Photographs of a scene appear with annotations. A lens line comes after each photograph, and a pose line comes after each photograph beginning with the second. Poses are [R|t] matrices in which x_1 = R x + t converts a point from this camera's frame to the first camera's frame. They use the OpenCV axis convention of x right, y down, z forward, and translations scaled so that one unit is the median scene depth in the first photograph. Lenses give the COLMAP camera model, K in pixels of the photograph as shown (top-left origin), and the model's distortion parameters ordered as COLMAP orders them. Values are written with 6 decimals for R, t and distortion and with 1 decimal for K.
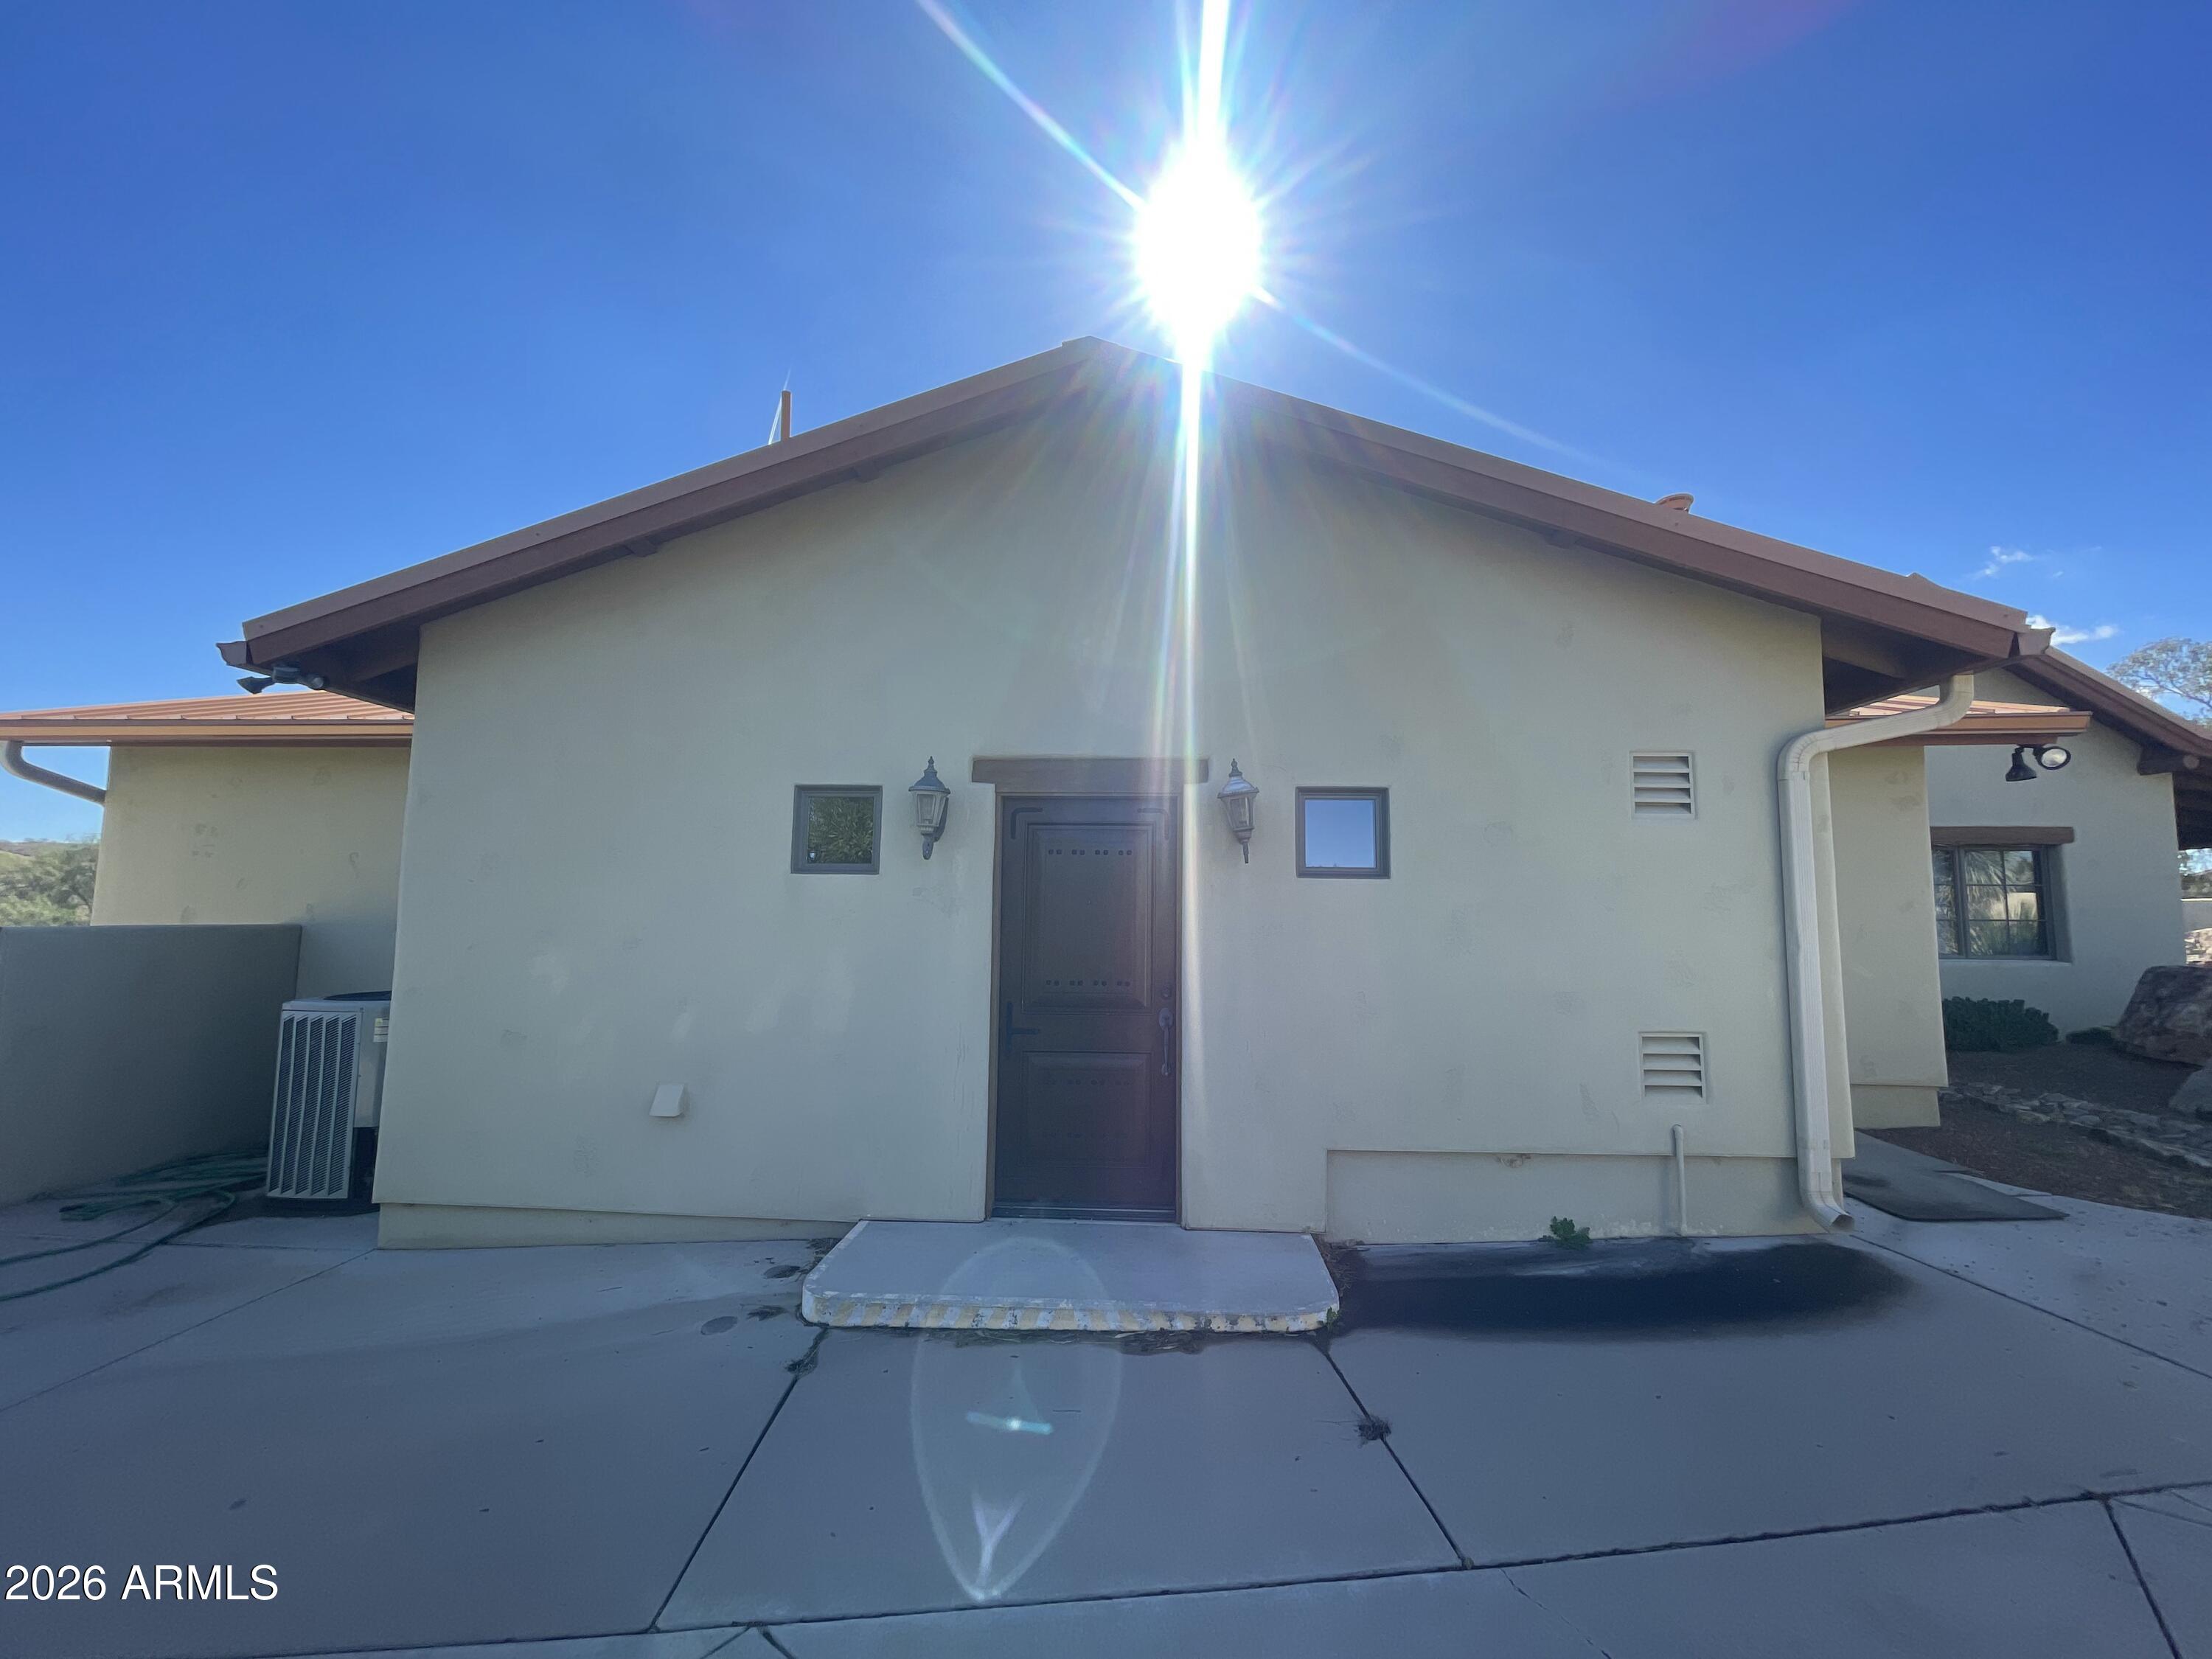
lens RADIAL K [[890.0, 0, 1101.8], [0, 890.0, 838.1], [0, 0, 1]] dist [0.002178, 0.000552]
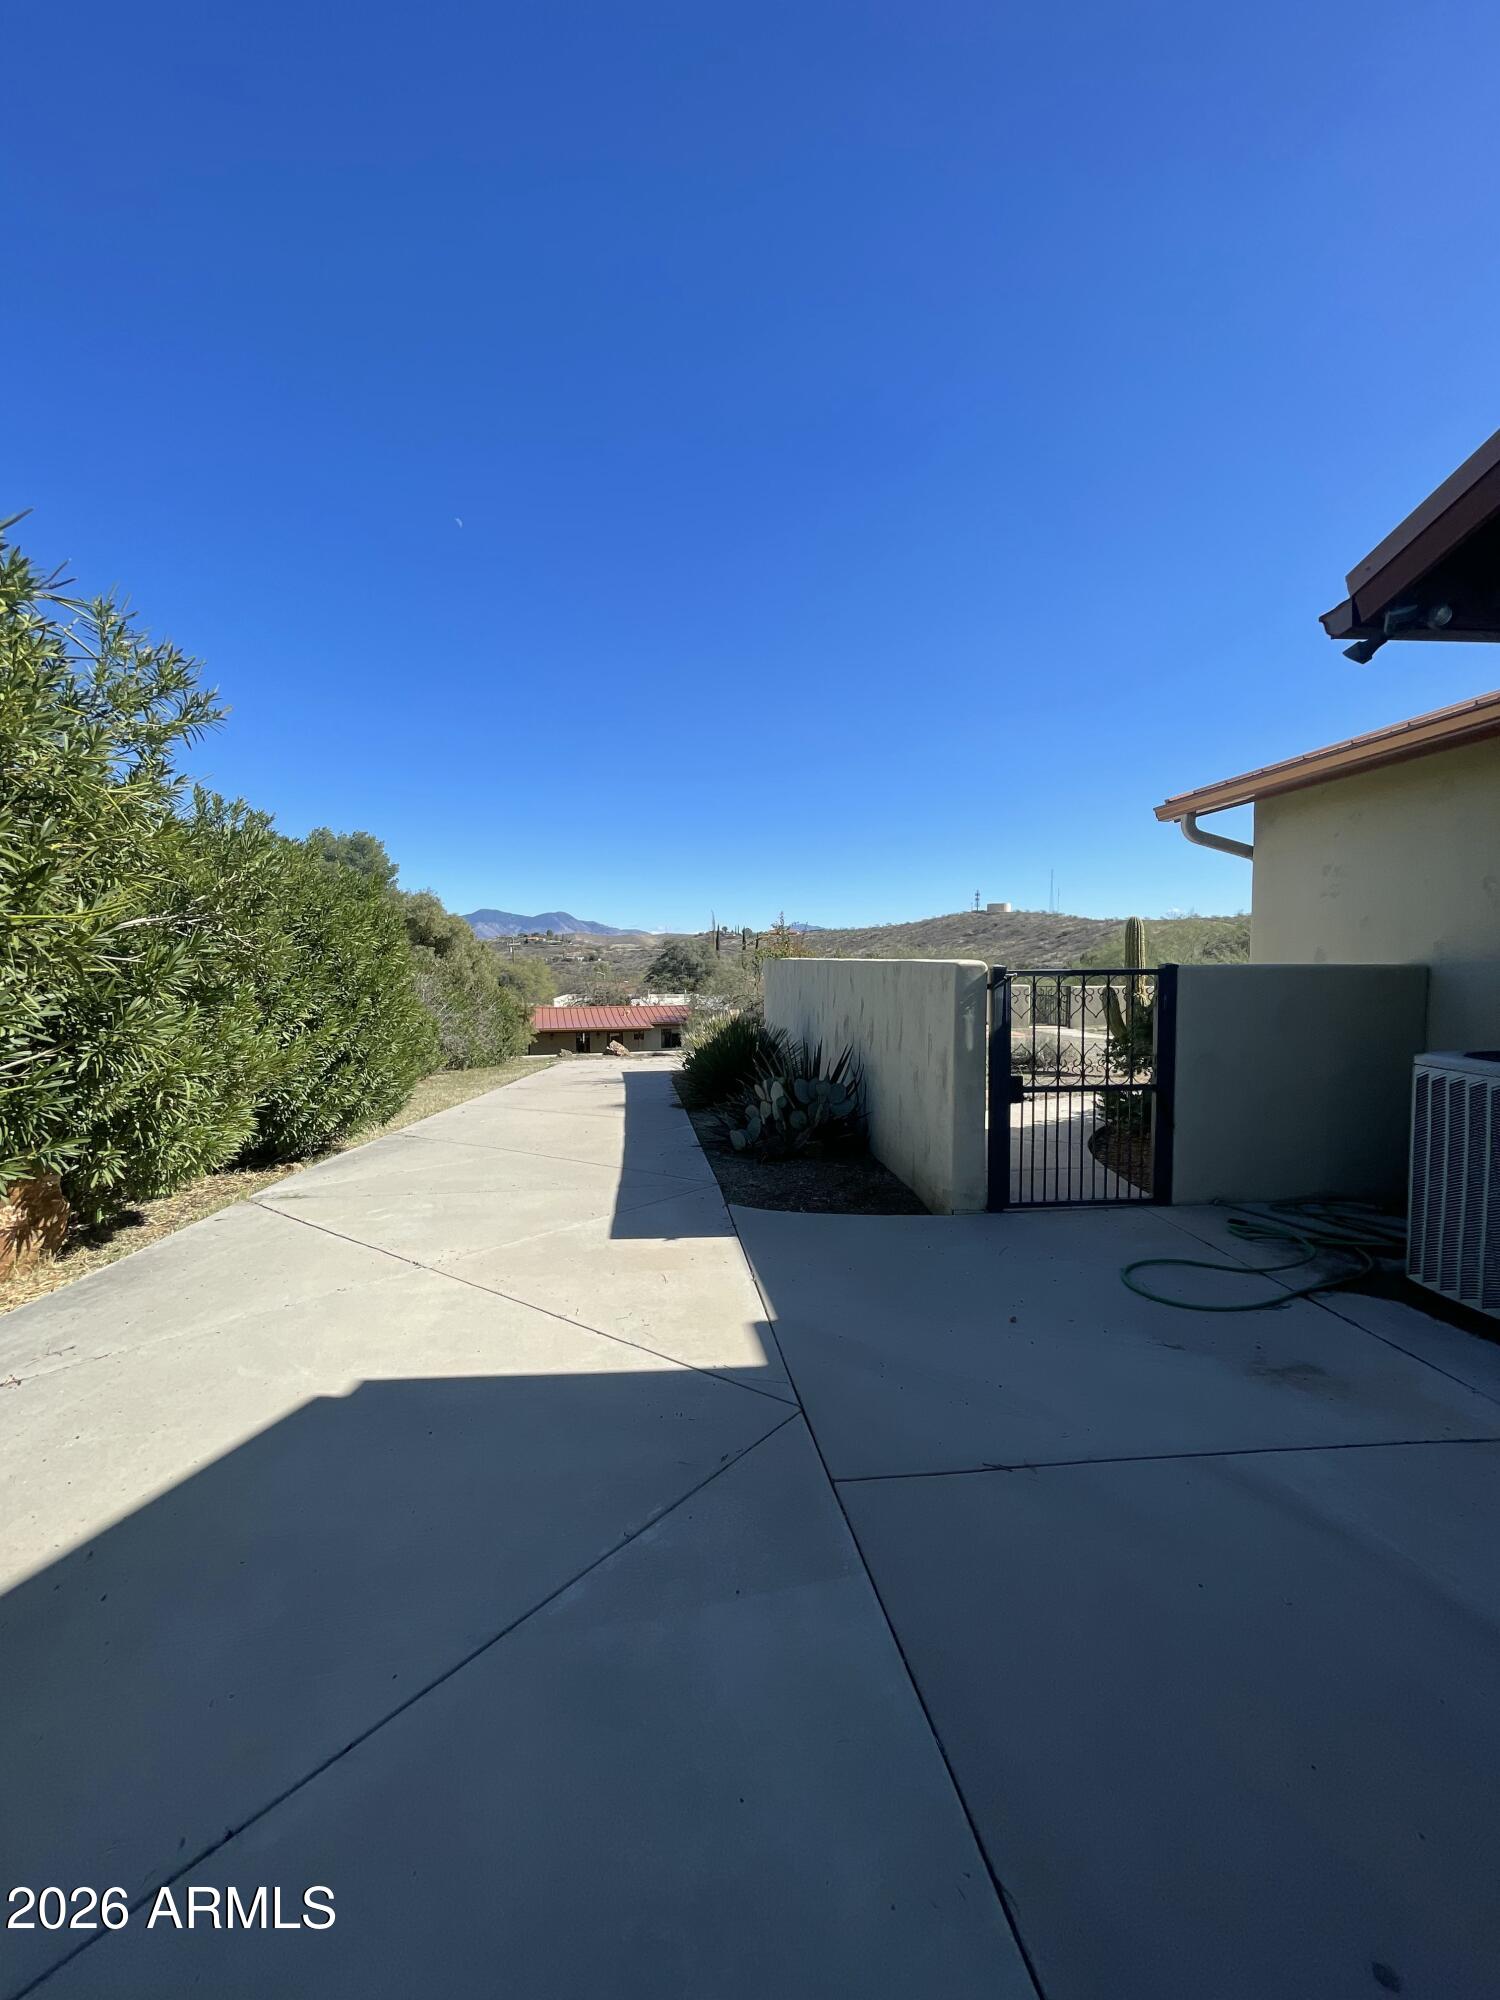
lens RADIAL K [[804.7, 0, 742.4], [0, 804.7, 1001.7], [0, 0, 1]] dist [0.002178, 0.000552]
pose [[0.139657, 0.040728, -0.989362, -0.288950], [0.087996, 0.994690, 0.053369, 0.043985], [0.986282, -0.094513, 0.135331, 0.312327]]
